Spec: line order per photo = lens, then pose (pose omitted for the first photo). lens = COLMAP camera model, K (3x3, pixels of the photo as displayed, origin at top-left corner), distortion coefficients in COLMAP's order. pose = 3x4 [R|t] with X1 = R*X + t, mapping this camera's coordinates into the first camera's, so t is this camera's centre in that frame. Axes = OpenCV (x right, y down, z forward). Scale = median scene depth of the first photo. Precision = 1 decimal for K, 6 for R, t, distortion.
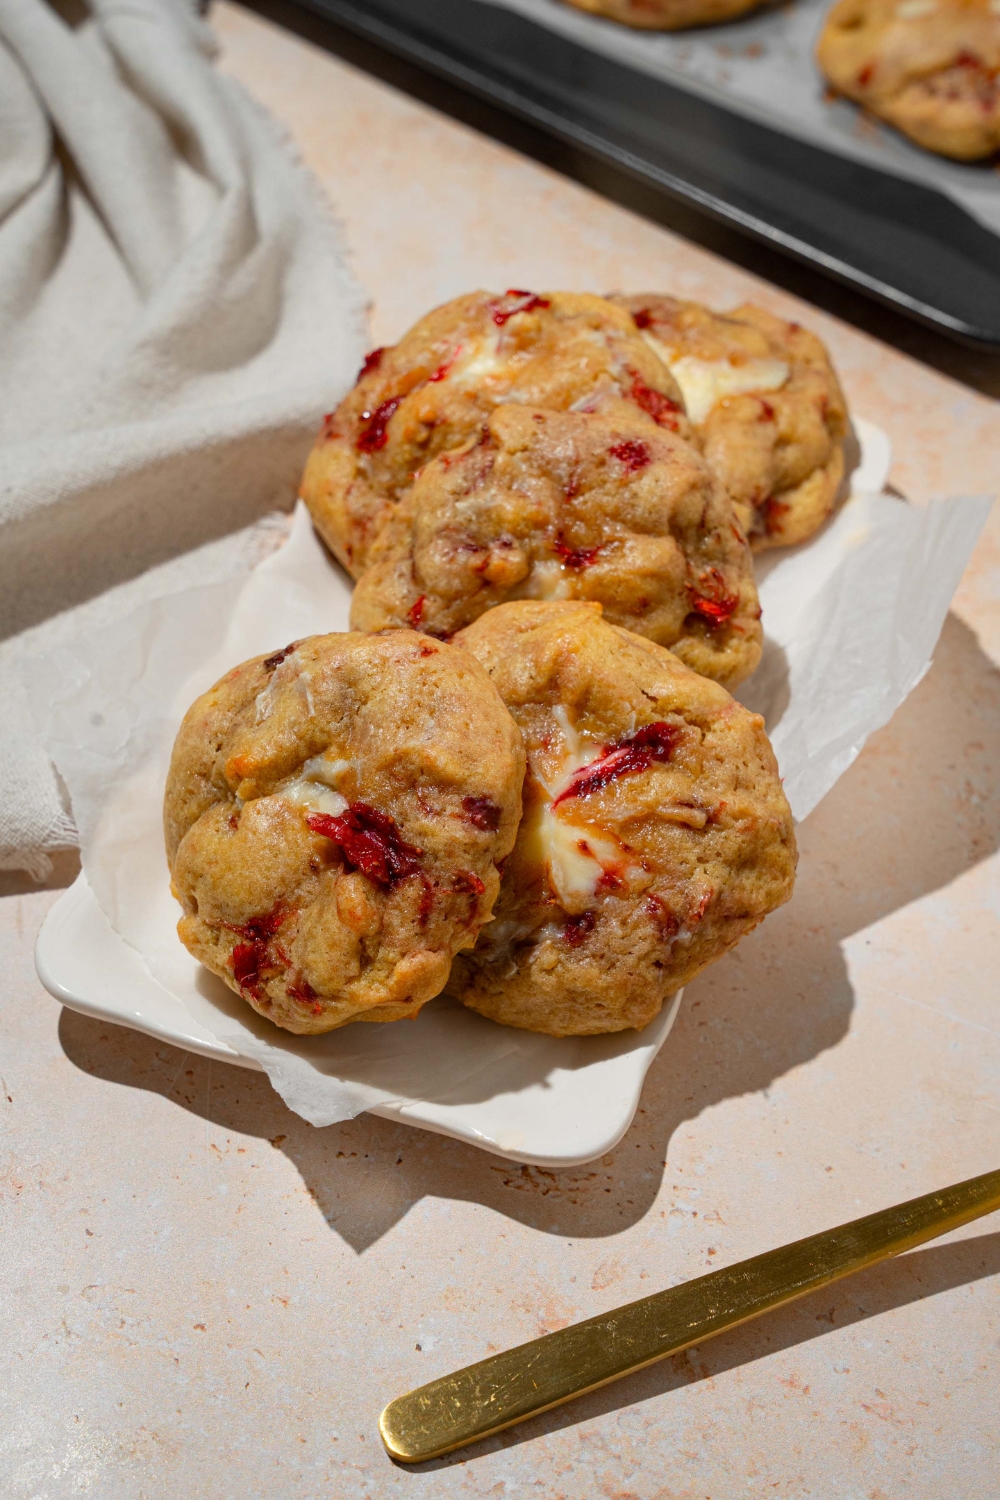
lens RADIAL K [[2831.7, 0, 500.0], [0, 2831.7, 750.0], [0, 0, 1]] dist [-0.036634, 0.017795]
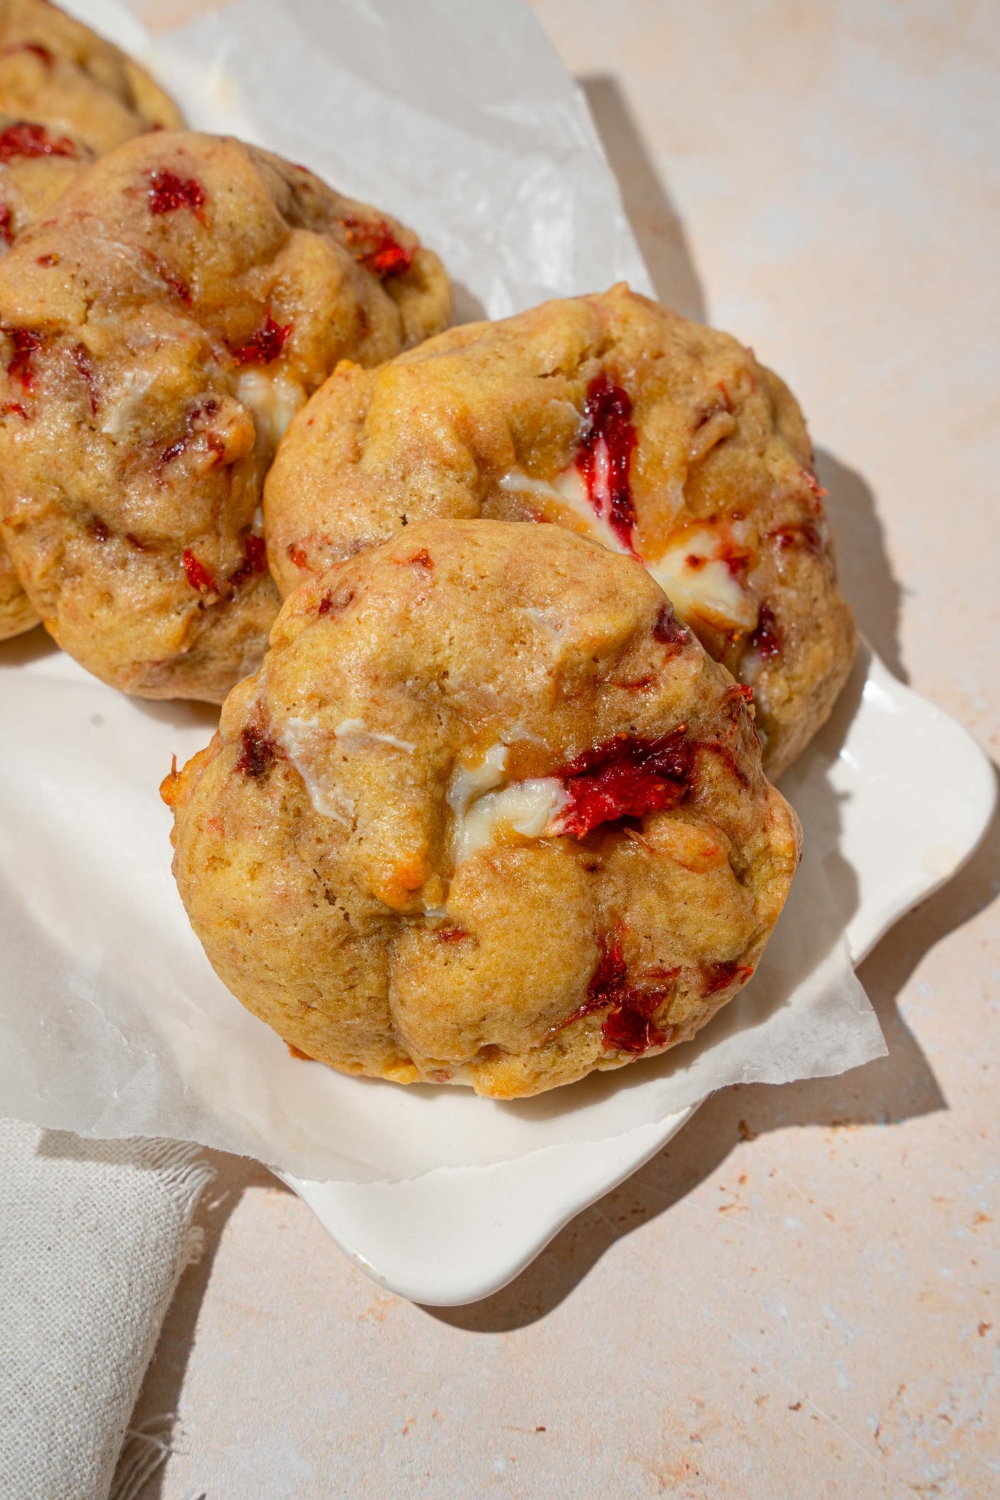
lens RADIAL K [[2801.0, 0, 493.7], [0, 2801.0, 787.6], [0, 0, 1]] dist [0.035258, -0.021664]
pose [[0.439653, -0.807127, 0.394020, -0.329780], [0.672518, 0.586610, 0.451230, -0.297037], [-0.595336, 0.066601, 0.800712, 0.446631]]
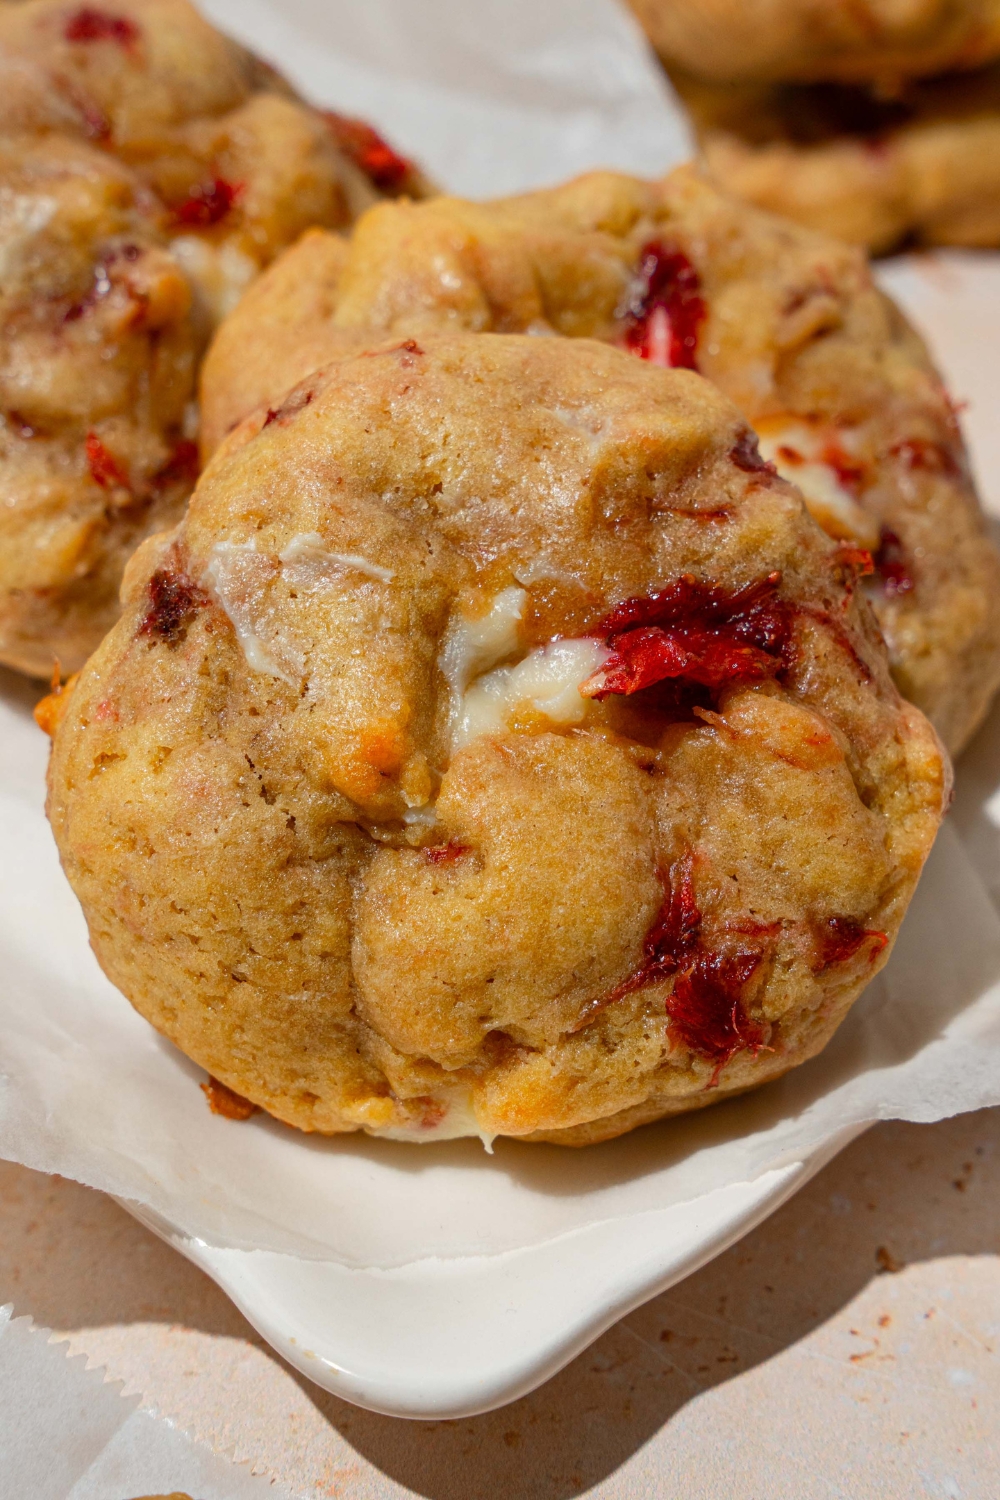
lens RADIAL K [[3396.0, 0, 500.0], [0, 3396.0, 750.0], [0, 0, 1]] dist [0.023646, -0.370472]
pose [[0.451231, -0.629032, 0.633016, -0.438007], [0.678905, 0.702351, 0.213989, -0.101599], [-0.579205, 0.333199, 0.743976, 0.569148]]
